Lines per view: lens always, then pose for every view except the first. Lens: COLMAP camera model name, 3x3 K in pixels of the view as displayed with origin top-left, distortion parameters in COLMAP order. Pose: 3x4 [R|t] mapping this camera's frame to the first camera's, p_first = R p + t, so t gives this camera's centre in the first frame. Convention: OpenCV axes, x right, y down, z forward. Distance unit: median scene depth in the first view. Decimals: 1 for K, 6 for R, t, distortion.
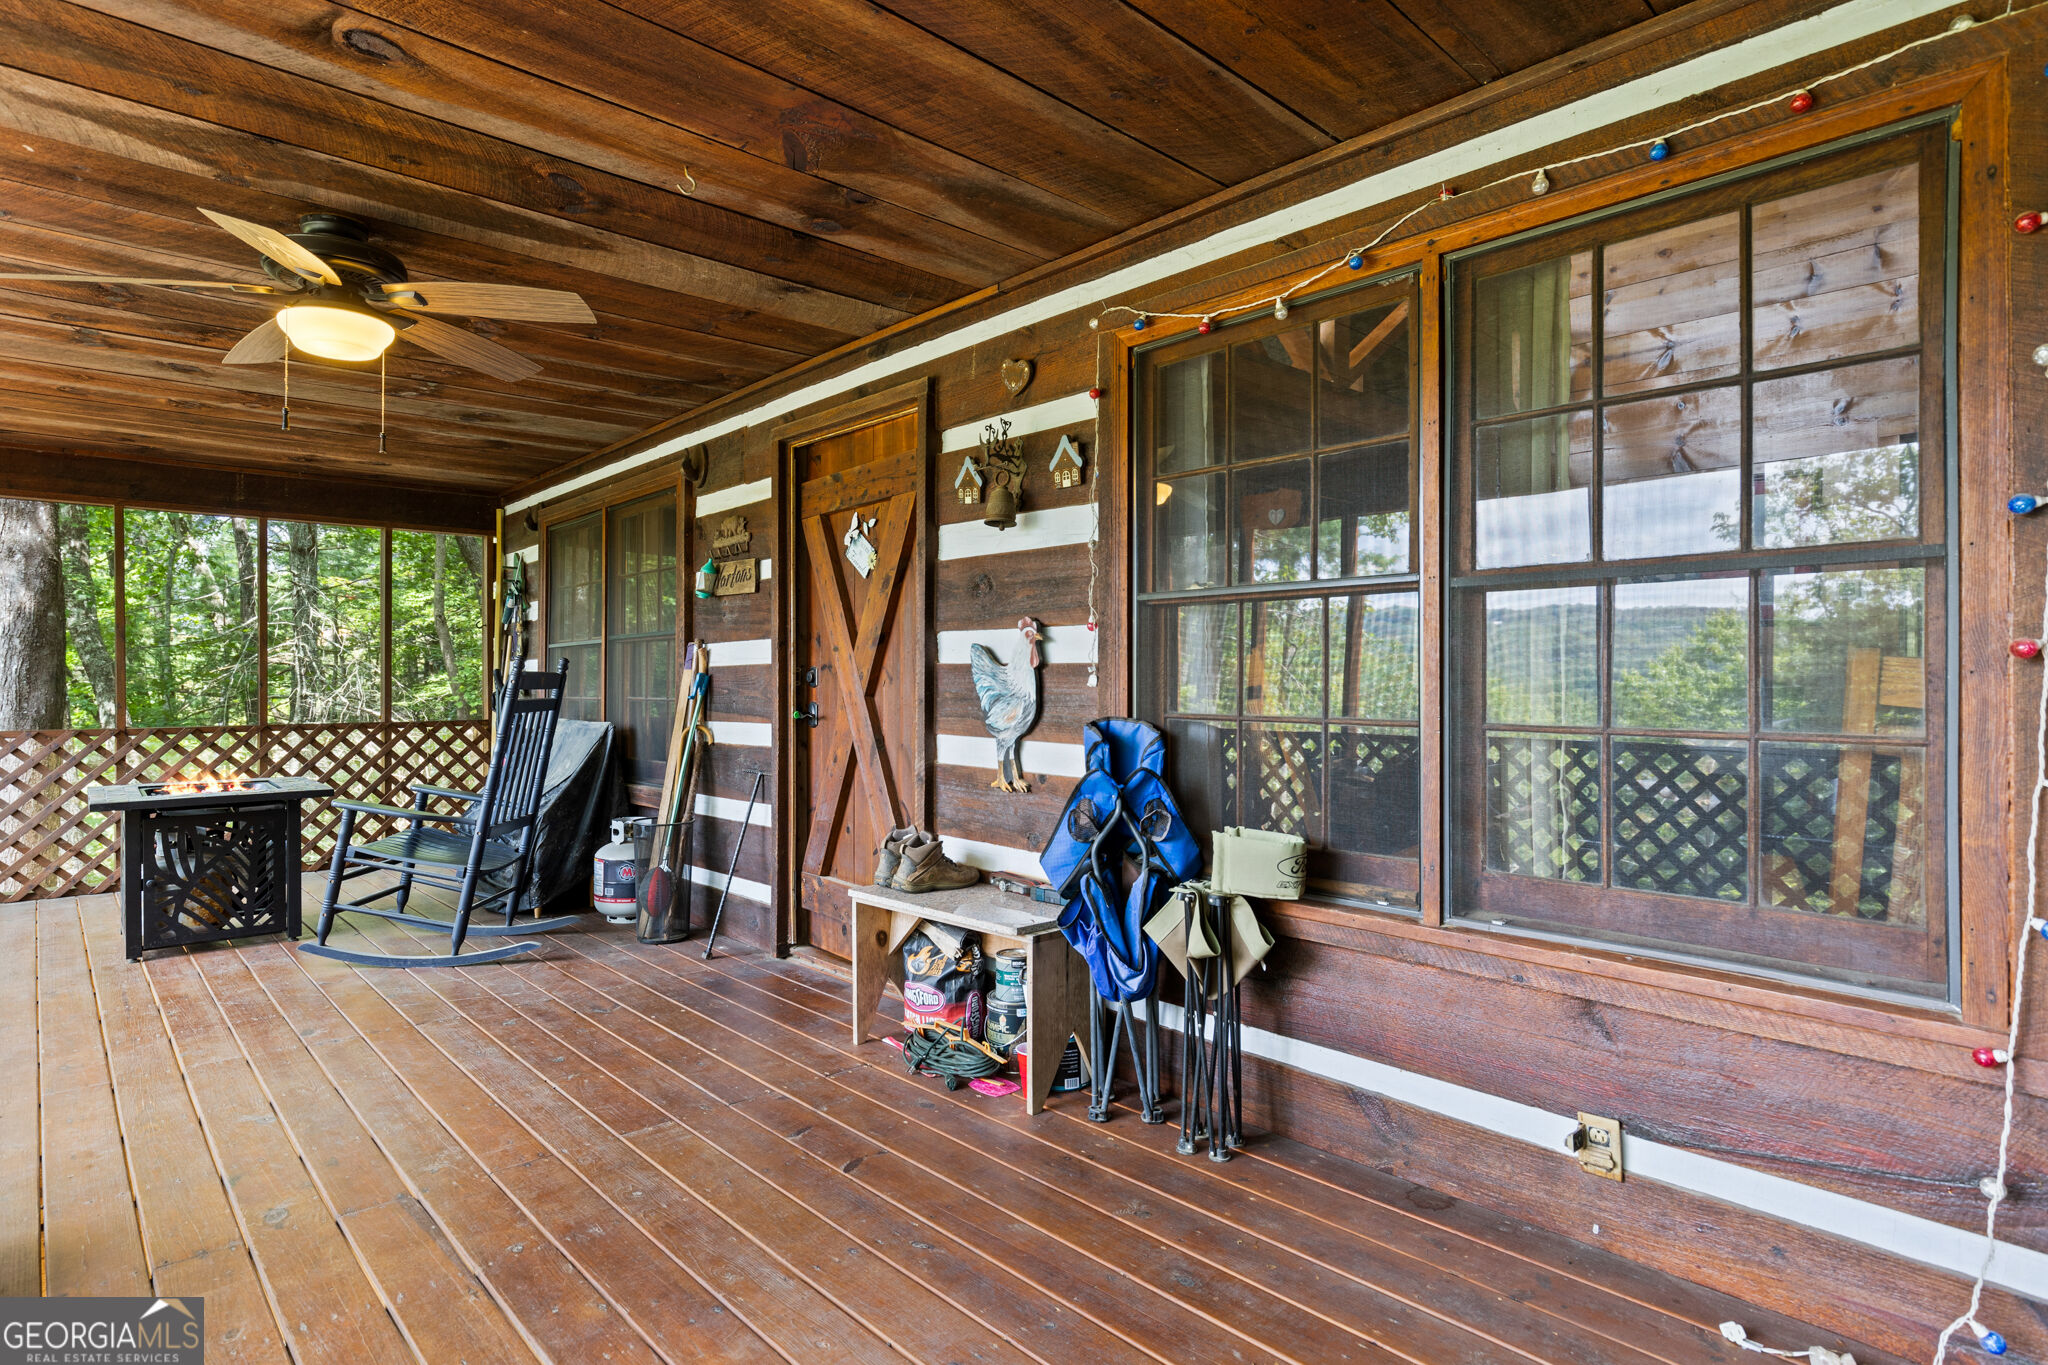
lens RADIAL K [[1056.2, 0, 1024.2], [0, 1056.2, 673.5], [0, 0, 1]] dist [0.000621, 0.000181]
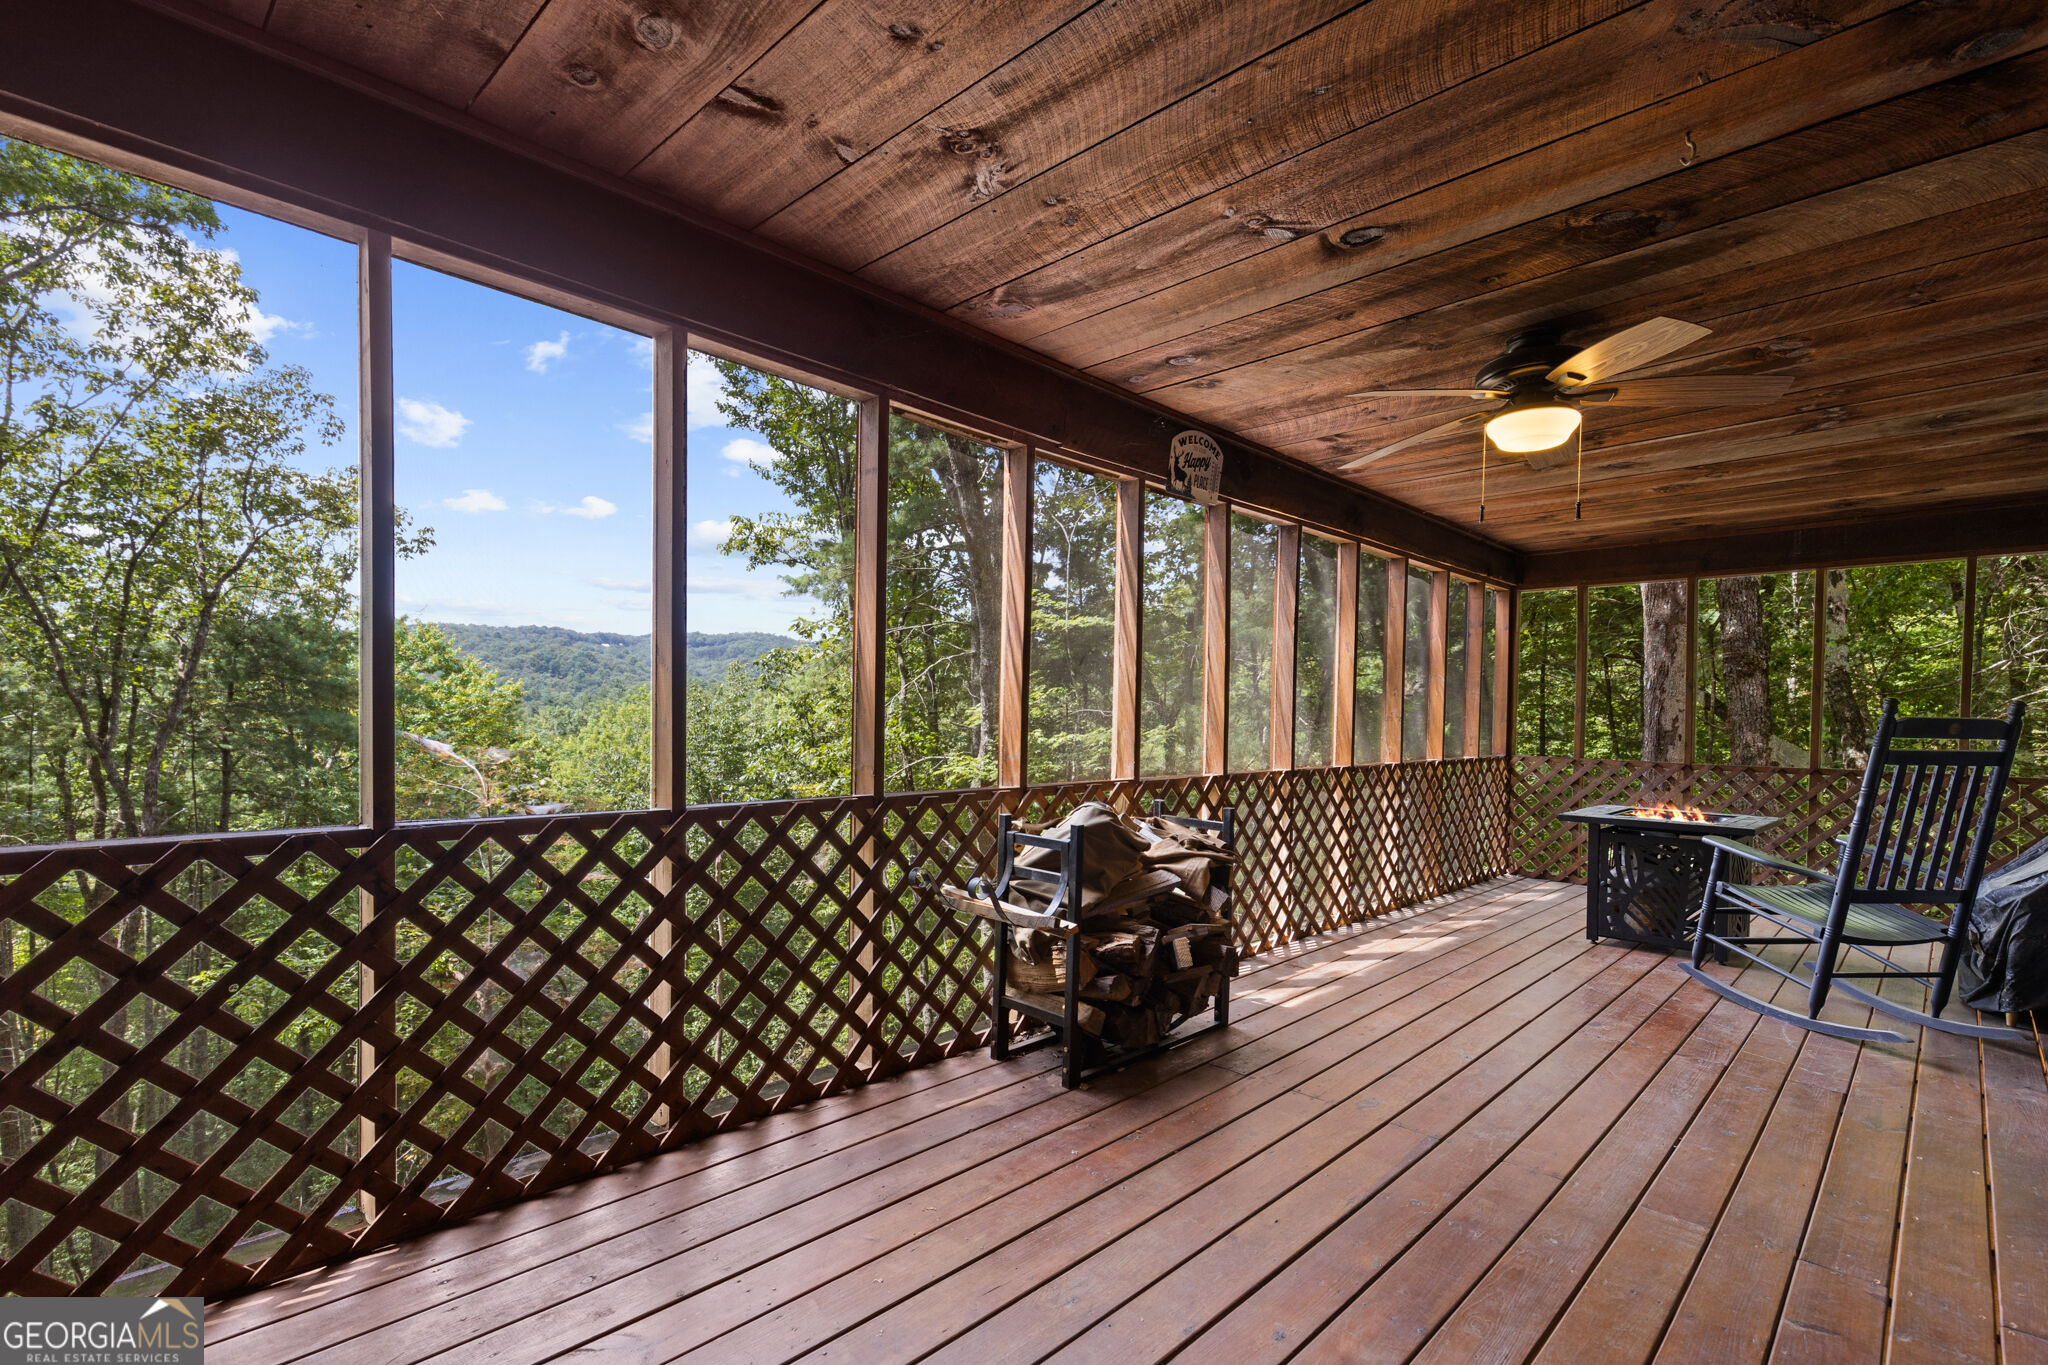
lens RADIAL K [[962.2, 0, 1027.0], [0, 962.2, 734.9], [0, 0, 1]] dist [0.003749, 0.000457]
pose [[0.046085, 0.022843, -0.998676, 0.279704], [-0.008962, 0.999708, 0.022453, 0.001100], [0.998897, 0.007915, 0.046276, 0.260431]]
